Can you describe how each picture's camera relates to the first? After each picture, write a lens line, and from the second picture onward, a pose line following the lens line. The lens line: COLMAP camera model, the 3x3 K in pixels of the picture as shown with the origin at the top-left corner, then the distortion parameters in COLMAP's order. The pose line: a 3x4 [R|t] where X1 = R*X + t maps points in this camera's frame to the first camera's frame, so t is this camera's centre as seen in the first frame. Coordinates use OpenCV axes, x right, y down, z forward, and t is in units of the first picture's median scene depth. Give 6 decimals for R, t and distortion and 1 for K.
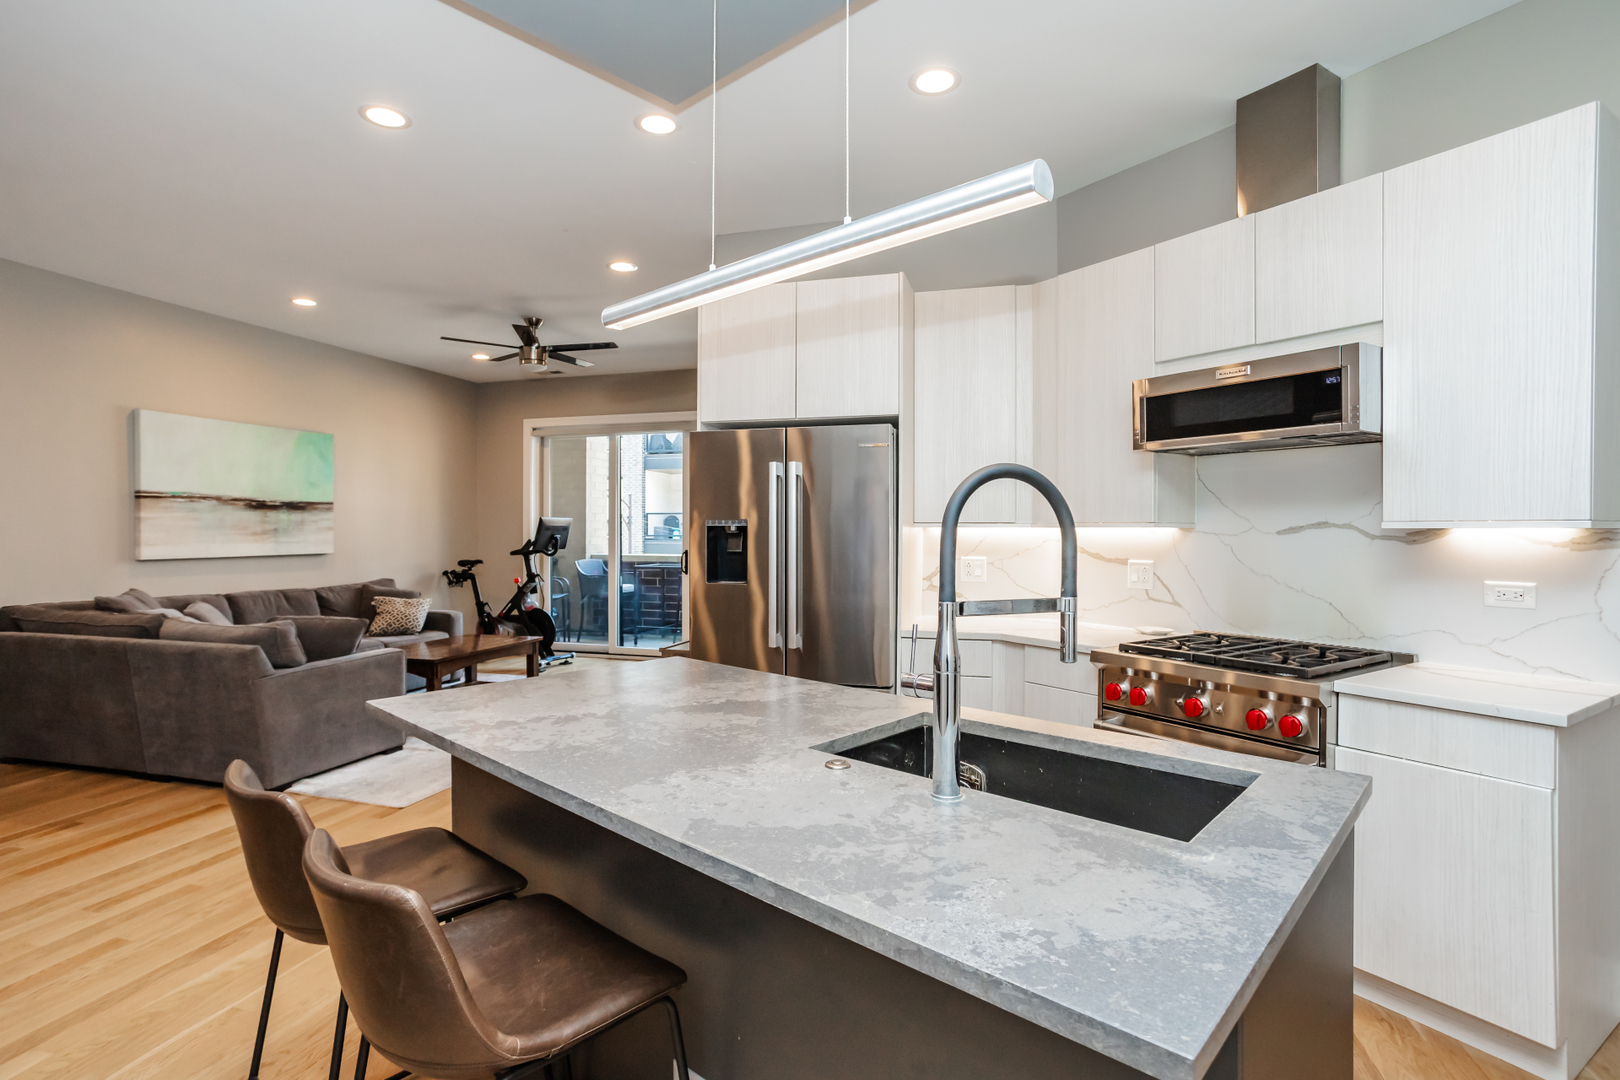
lens RADIAL K [[796.7, 0, 801.7], [0, 796.7, 533.4], [0, 0, 1]] dist [-0.037440, 0.028731]
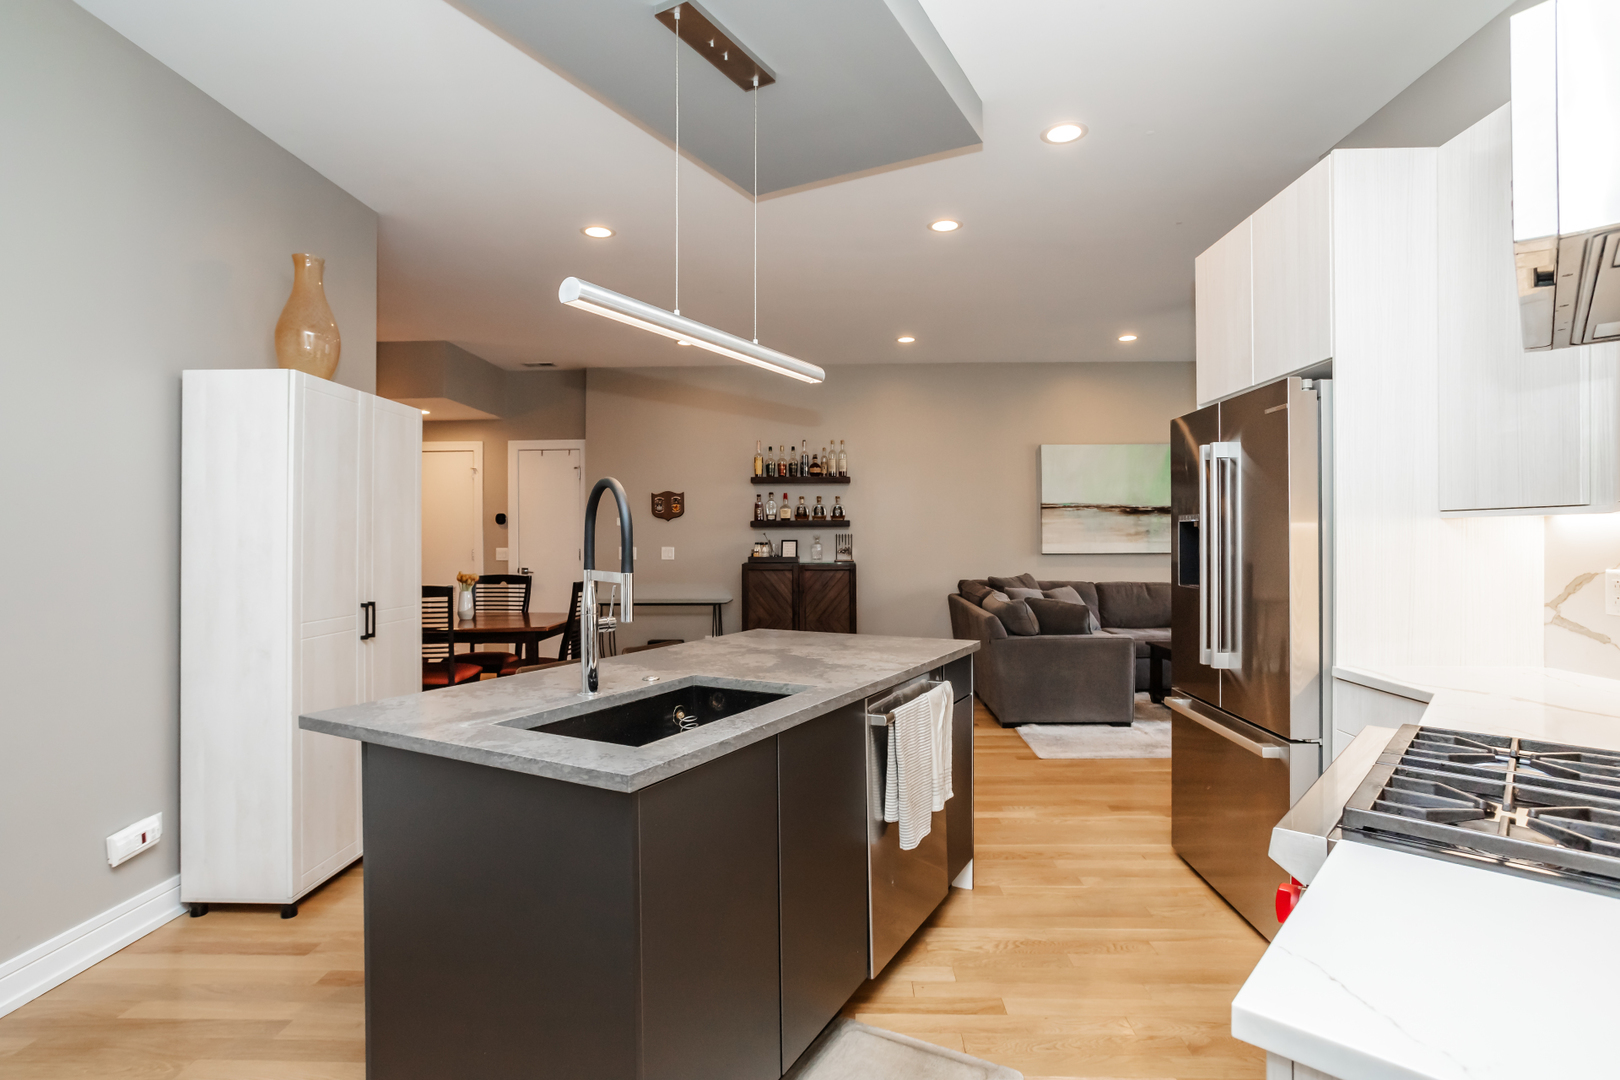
lens RADIAL K [[796.7, 0, 823.8], [0, 796.7, 545.0], [0, 0, 1]] dist [-0.037440, 0.028731]
pose [[0.256542, 0.008993, -0.966491, 0.369611], [0.000243, 0.999956, 0.009369, 0.005098], [0.966533, -0.002638, 0.256528, 0.235356]]
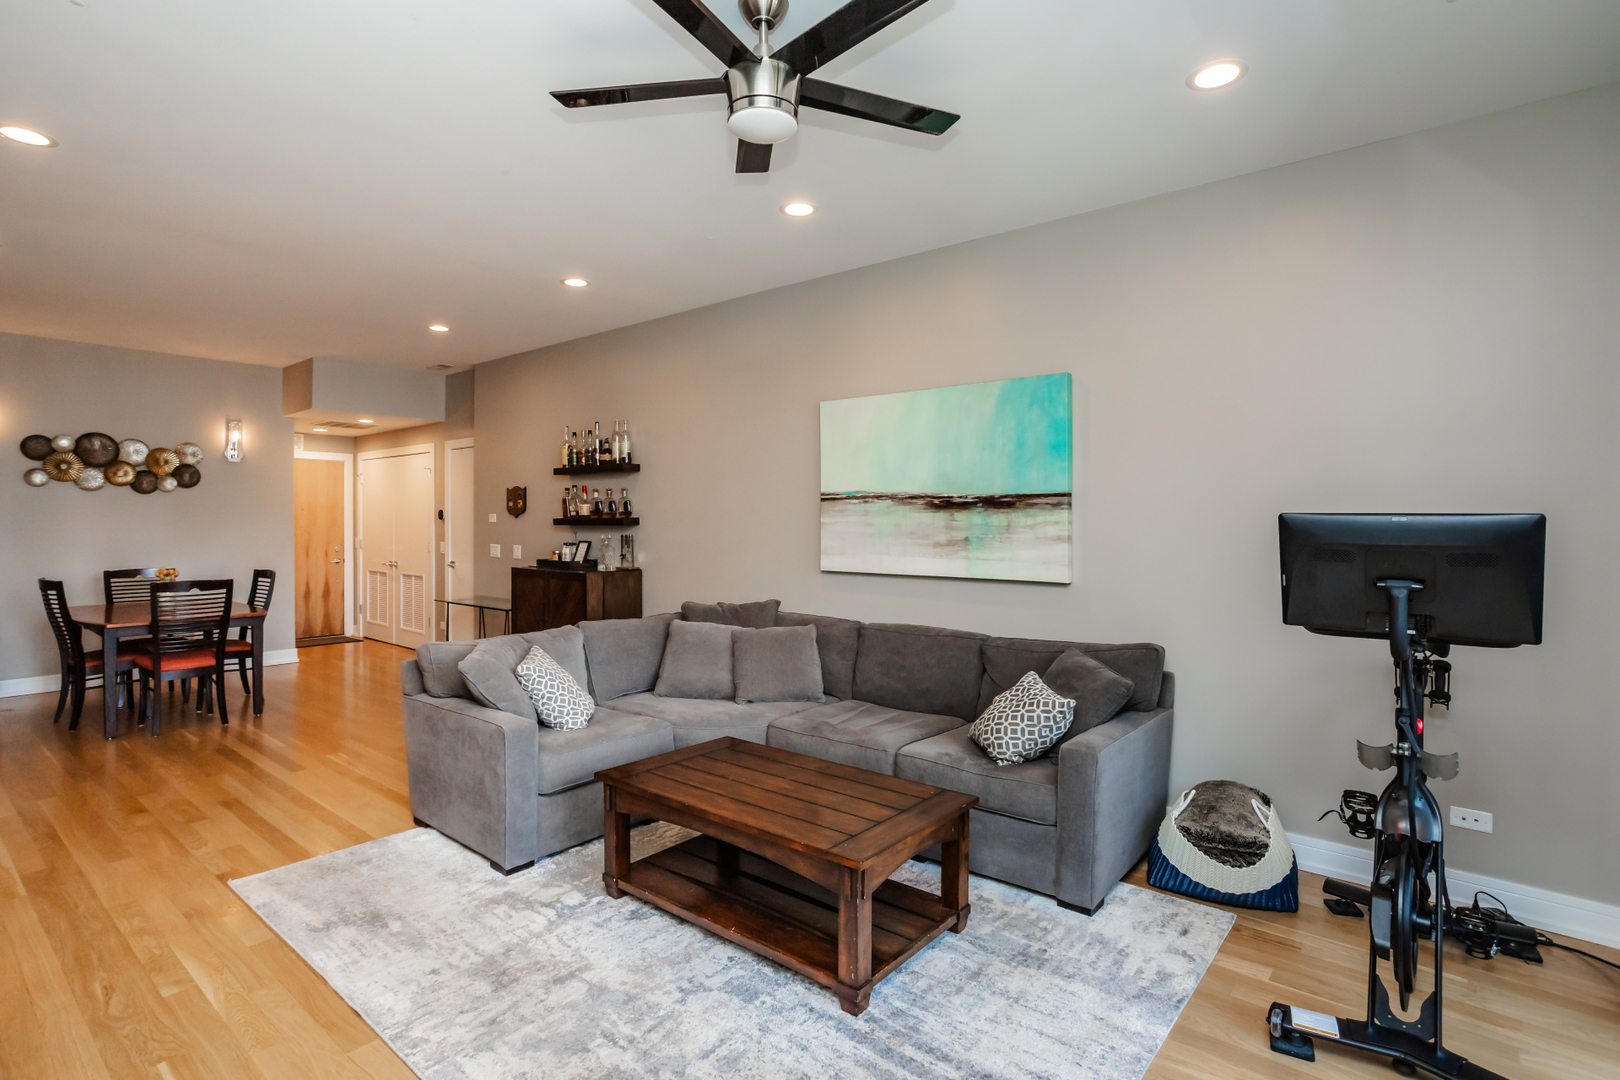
lens RADIAL K [[796.7, 0, 811.4], [0, 796.7, 536.6], [0, 0, 1]] dist [-0.037440, 0.028731]
pose [[-0.389759, 0.018450, -0.920732, 0.001869], [-0.005201, 0.999739, 0.022235, -0.021863], [0.920902, 0.013455, -0.389562, 1.186868]]
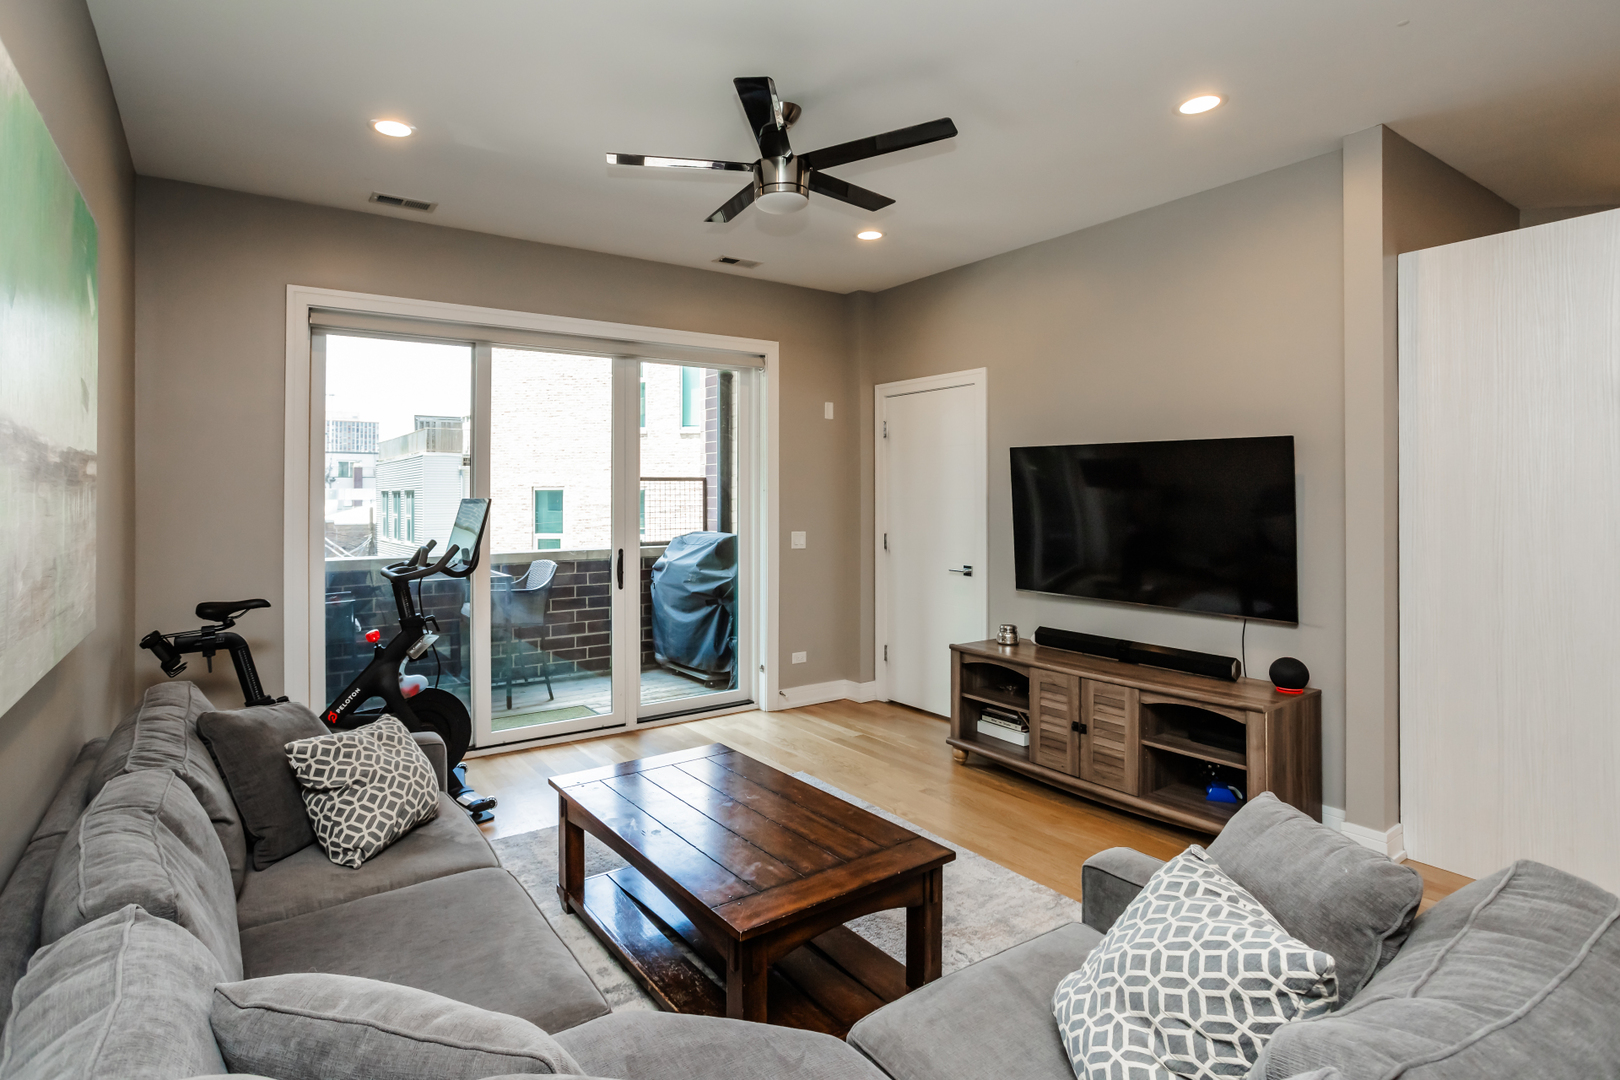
lens RADIAL K [[796.7, 0, 749.8], [0, 796.7, 488.9], [0, 0, 1]] dist [-0.037440, 0.028731]
pose [[0.650309, 0.005478, 0.759650, -0.727368], [0.006957, 0.999889, -0.013167, -0.023461], [-0.759638, 0.013847, 0.650199, 0.692776]]
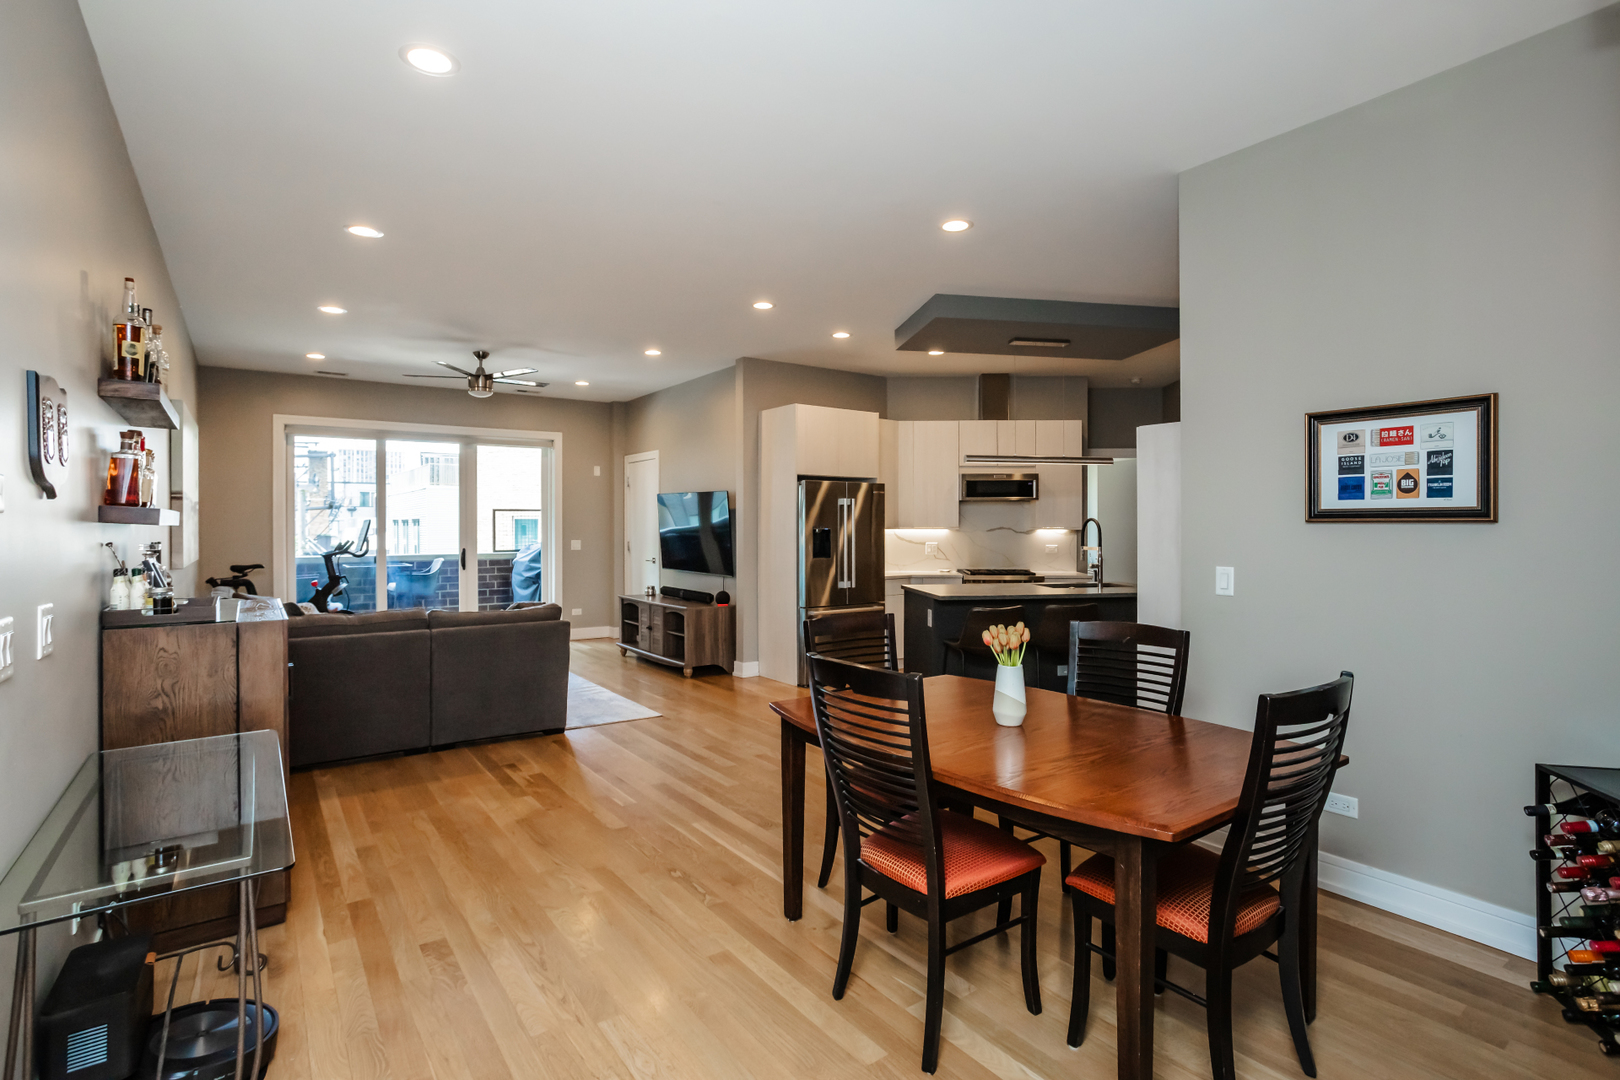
lens RADIAL K [[796.7, 0, 811.2], [0, 796.7, 537.1], [0, 0, 1]] dist [-0.037440, 0.028731]
pose [[0.623964, -0.010295, 0.781385, -0.950098], [0.004631, 0.999944, 0.009477, -0.005846], [-0.781439, -0.002295, 0.623977, -0.114928]]
